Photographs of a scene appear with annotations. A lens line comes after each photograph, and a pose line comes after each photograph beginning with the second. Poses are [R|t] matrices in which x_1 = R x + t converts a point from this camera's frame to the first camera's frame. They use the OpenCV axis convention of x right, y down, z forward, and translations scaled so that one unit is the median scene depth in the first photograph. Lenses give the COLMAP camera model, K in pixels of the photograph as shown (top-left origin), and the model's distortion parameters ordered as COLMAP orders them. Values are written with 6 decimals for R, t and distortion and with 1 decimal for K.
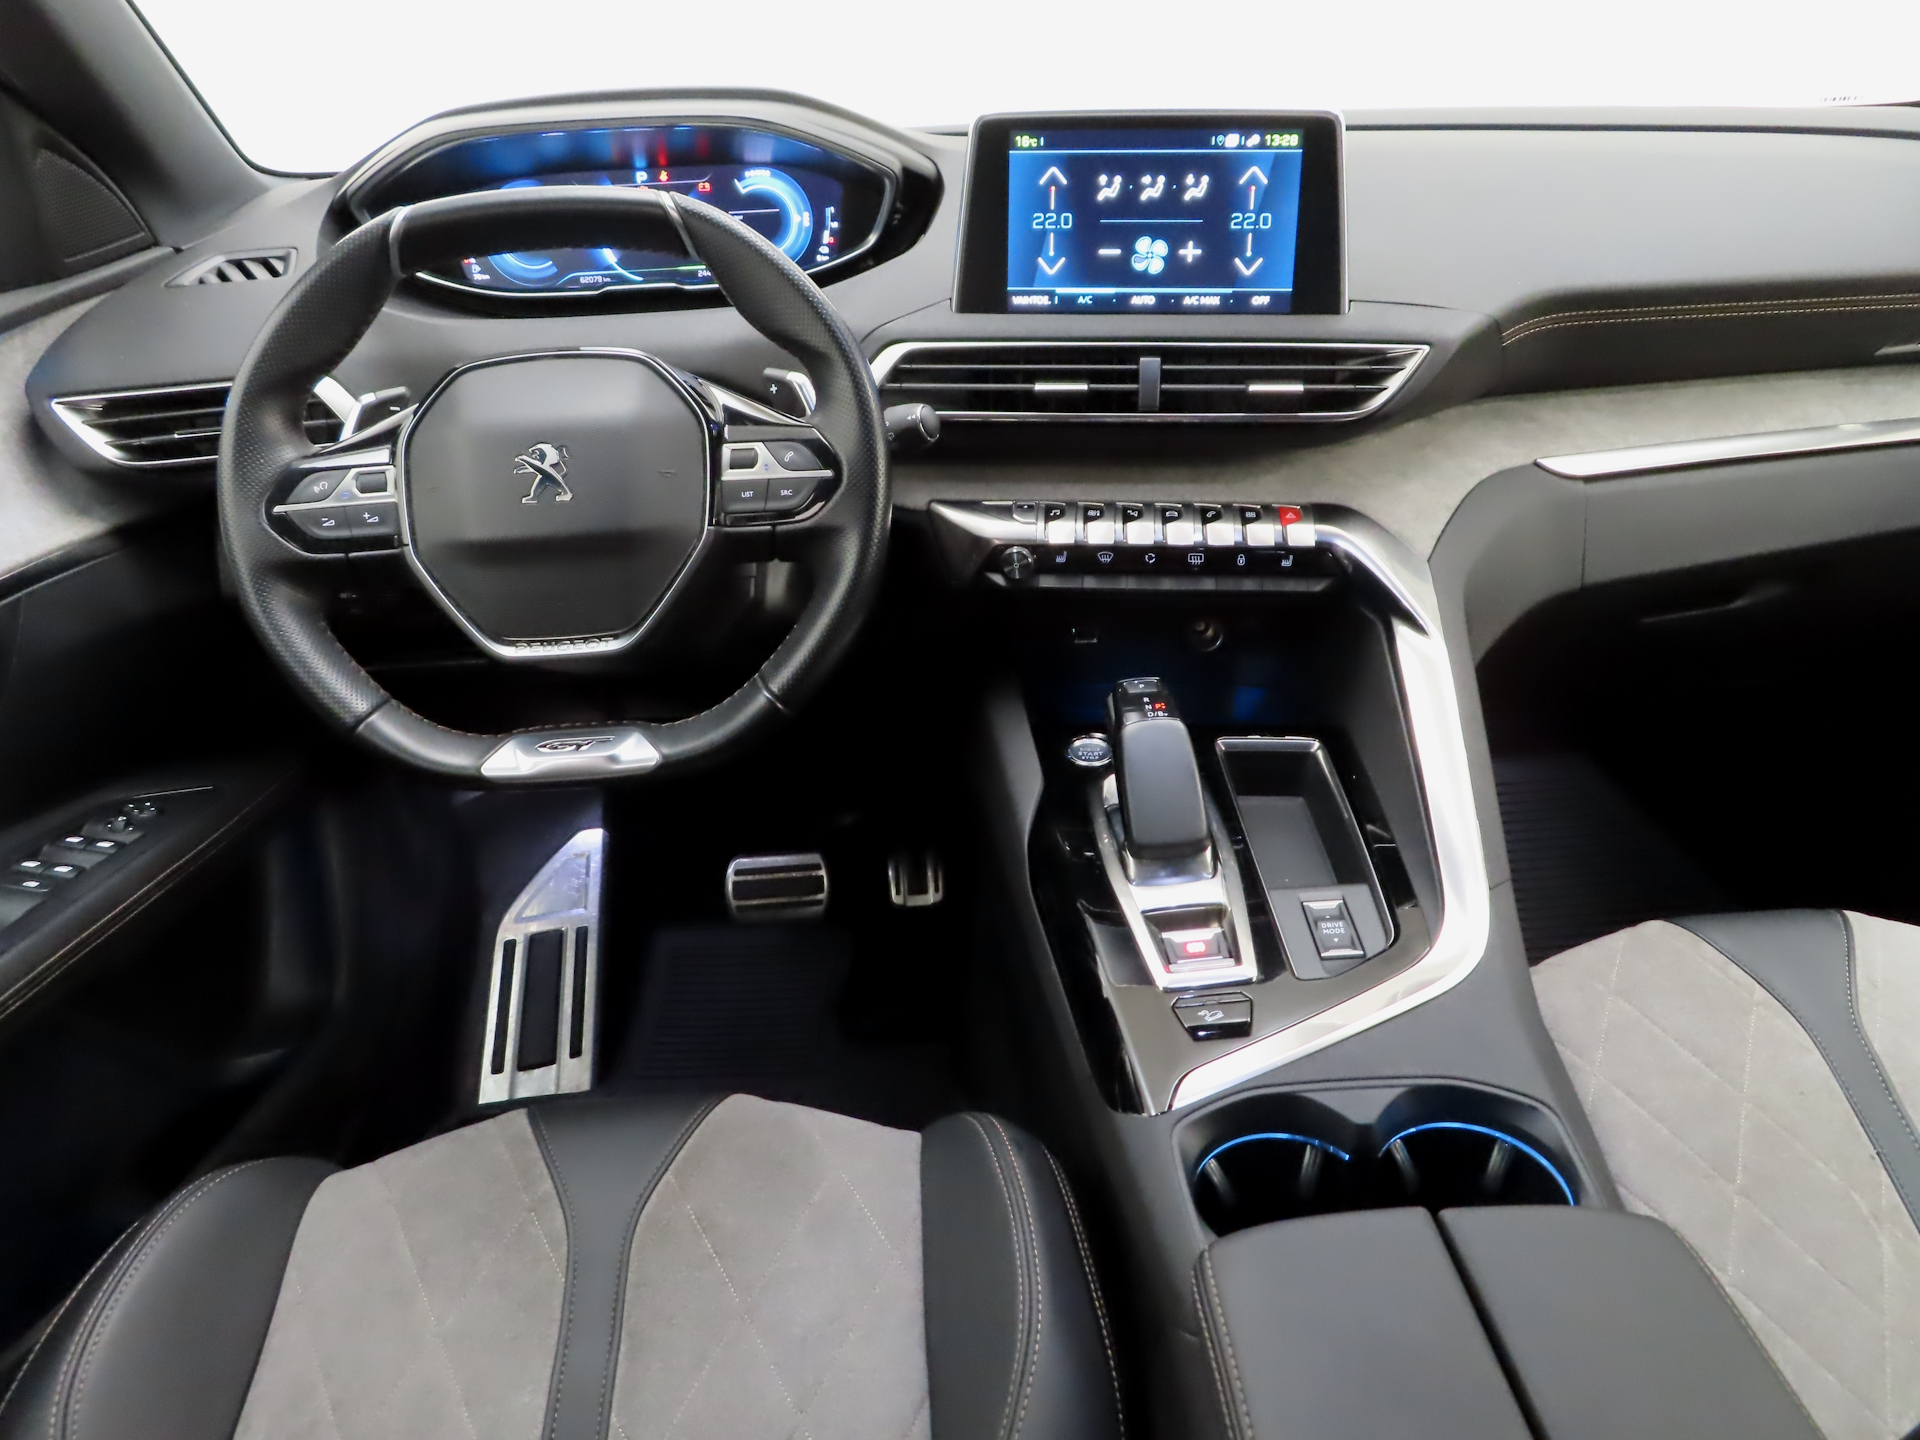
lens RADIAL K [[1322.7, 0, 963.9], [0, 1322.7, 719.5], [0, 0, 1]] dist [-0.029746, -0.002087]
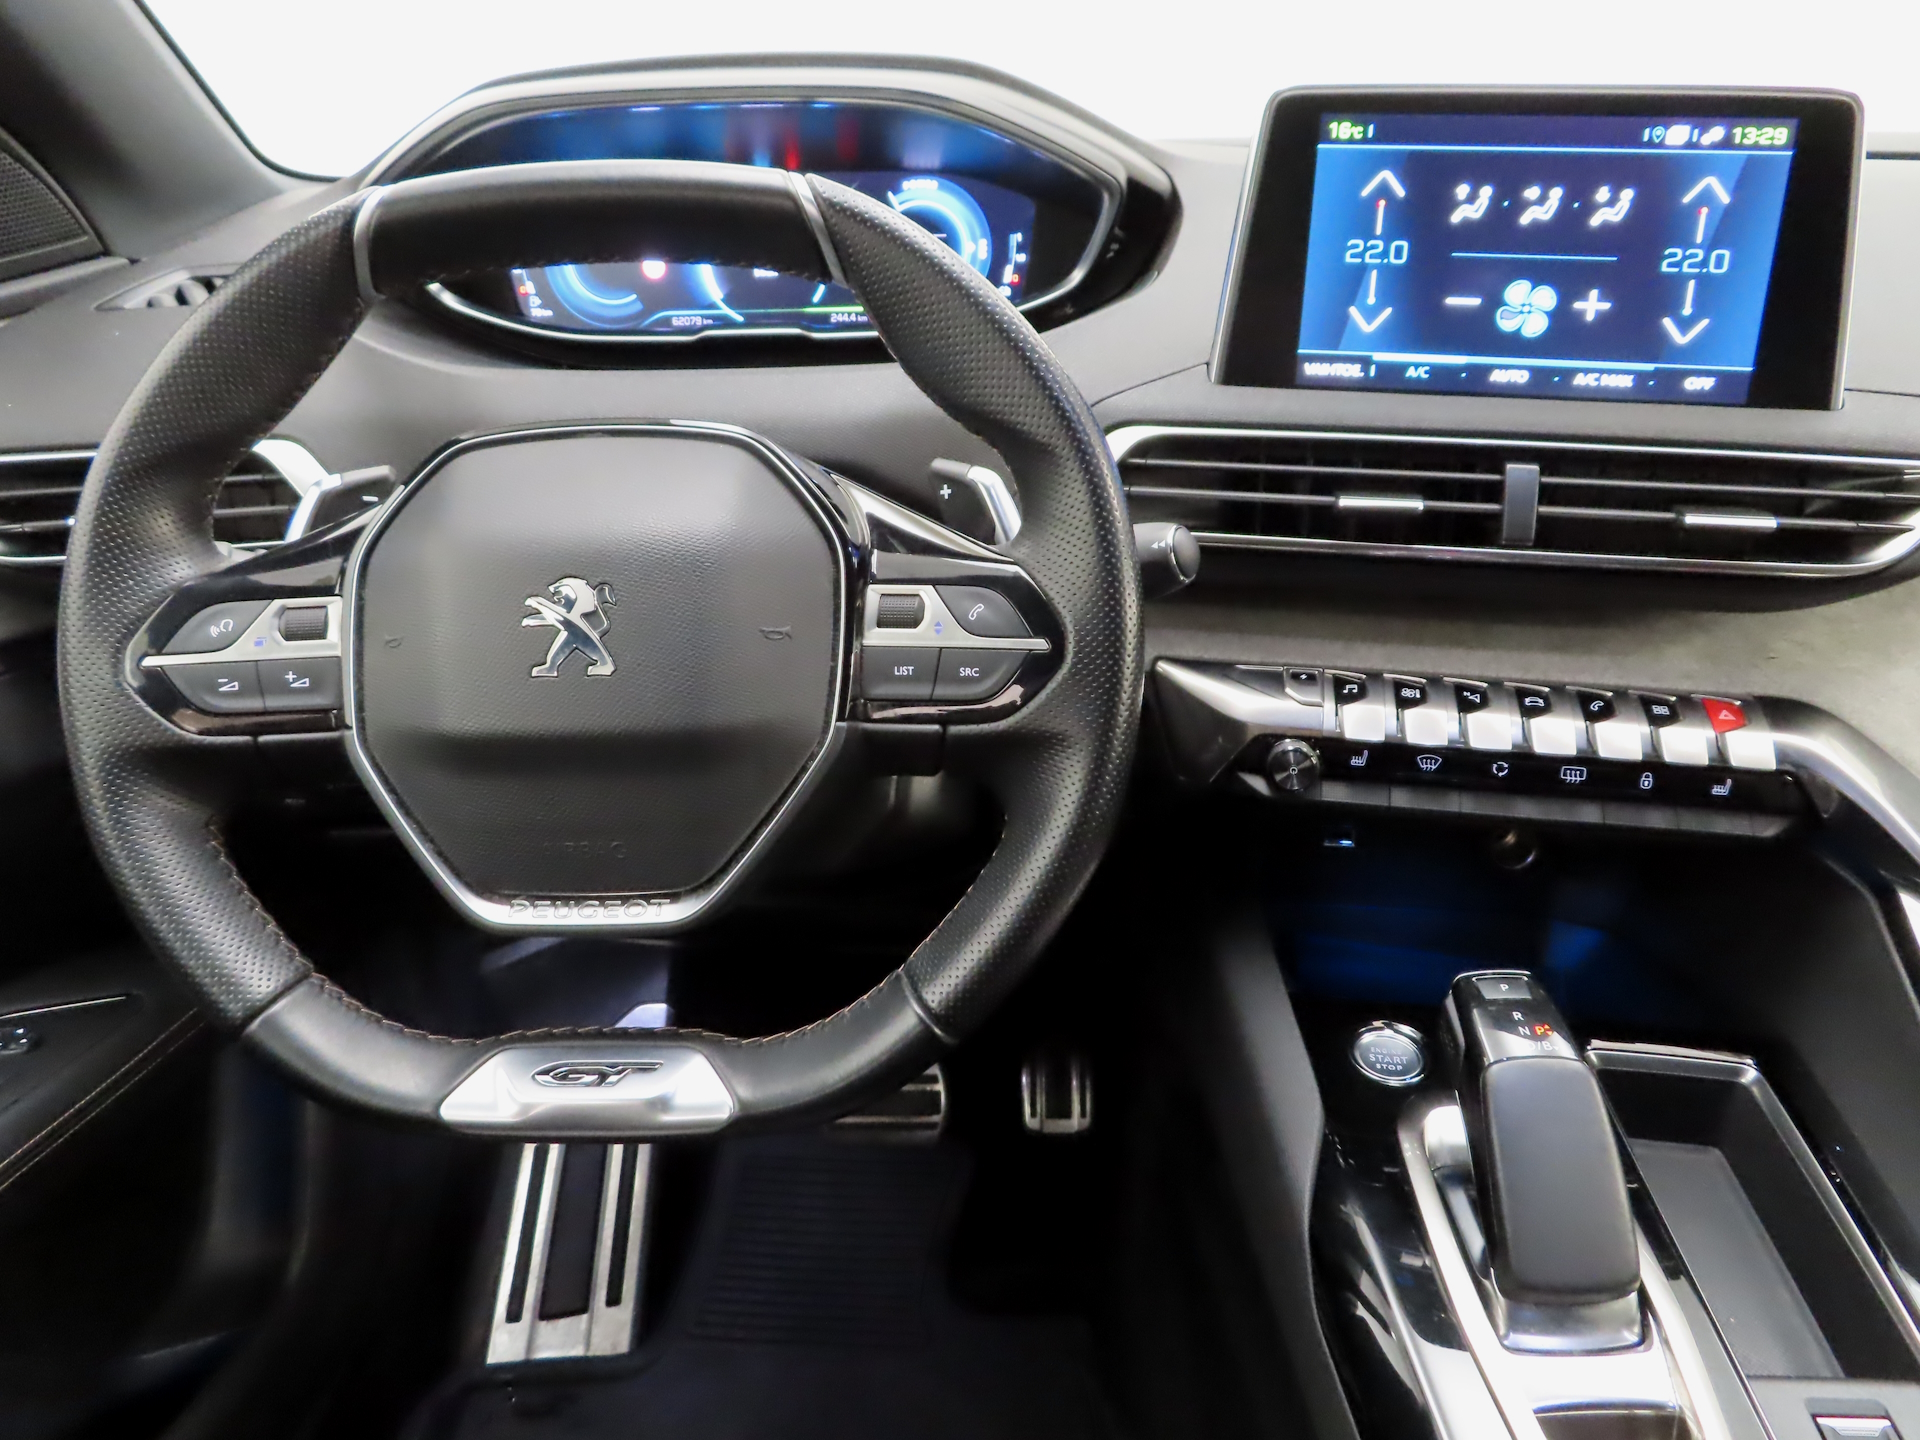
lens RADIAL K [[1322.7, 0, 960.9], [0, 1322.7, 723.2], [0, 0, 1]] dist [-0.029746, -0.002087]
pose [[0.996196, 0.051614, -0.070212, -0.081791], [-0.054617, 0.997643, -0.041538, -0.106494], [0.067902, 0.045215, 0.996667, 0.346705]]
